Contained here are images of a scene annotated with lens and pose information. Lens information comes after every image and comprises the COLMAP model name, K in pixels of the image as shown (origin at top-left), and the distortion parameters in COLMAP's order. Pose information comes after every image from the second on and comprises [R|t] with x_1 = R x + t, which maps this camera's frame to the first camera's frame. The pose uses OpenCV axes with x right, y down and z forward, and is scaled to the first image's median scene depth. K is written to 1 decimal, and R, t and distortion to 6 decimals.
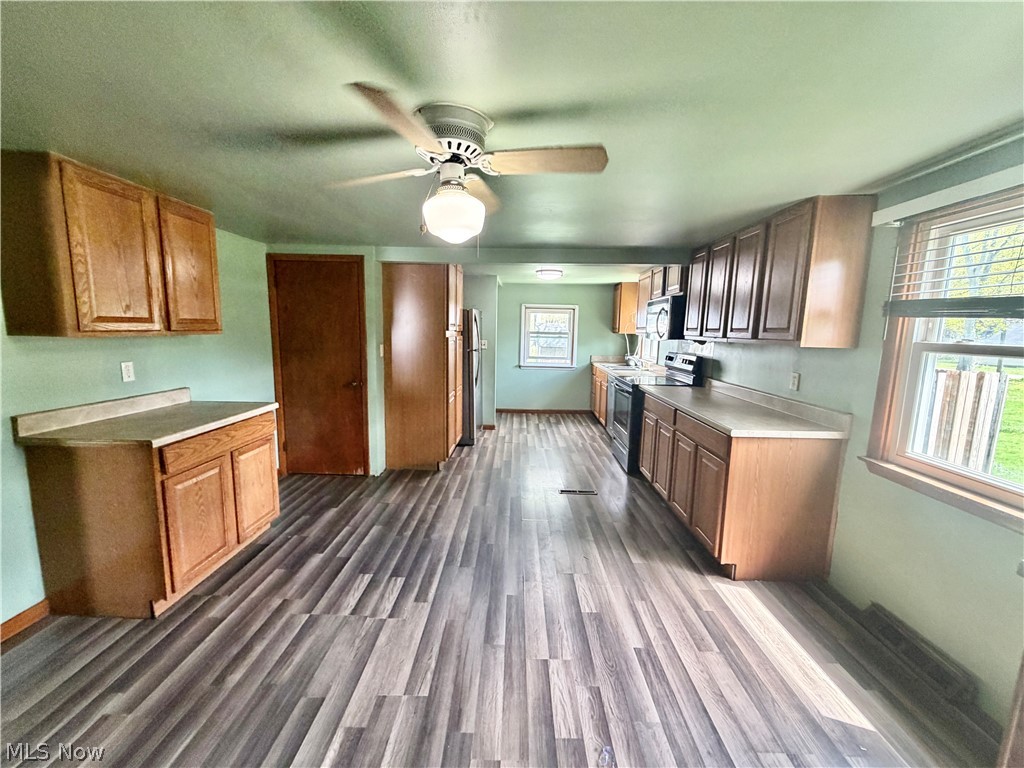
lens RADIAL K [[404.5, 0, 512.0], [0, 404.5, 384.0], [0, 0, 1]] dist [-0.000493, -0.000013]
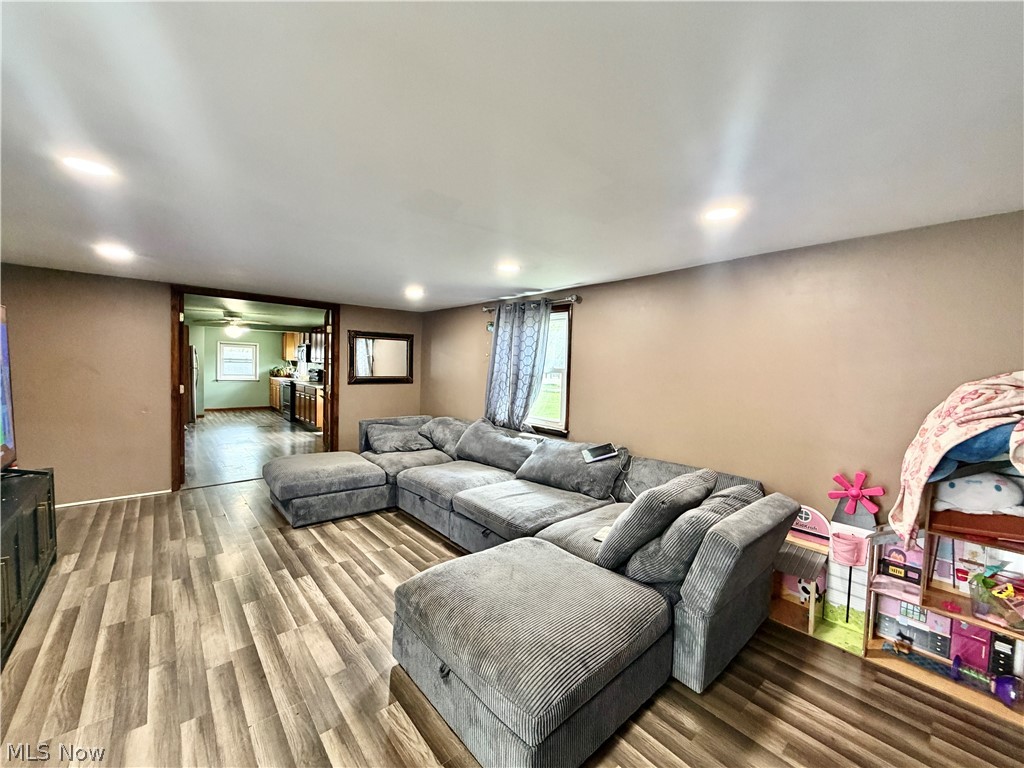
lens RADIAL K [[404.5, 0, 512.0], [0, 404.5, 384.0], [0, 0, 1]] dist [-0.000493, -0.000013]
pose [[0.750563, -0.027634, 0.660221, -0.189684], [0.081324, 0.995393, -0.050790, 0.160595], [-0.655775, 0.091813, 0.749352, -1.066150]]
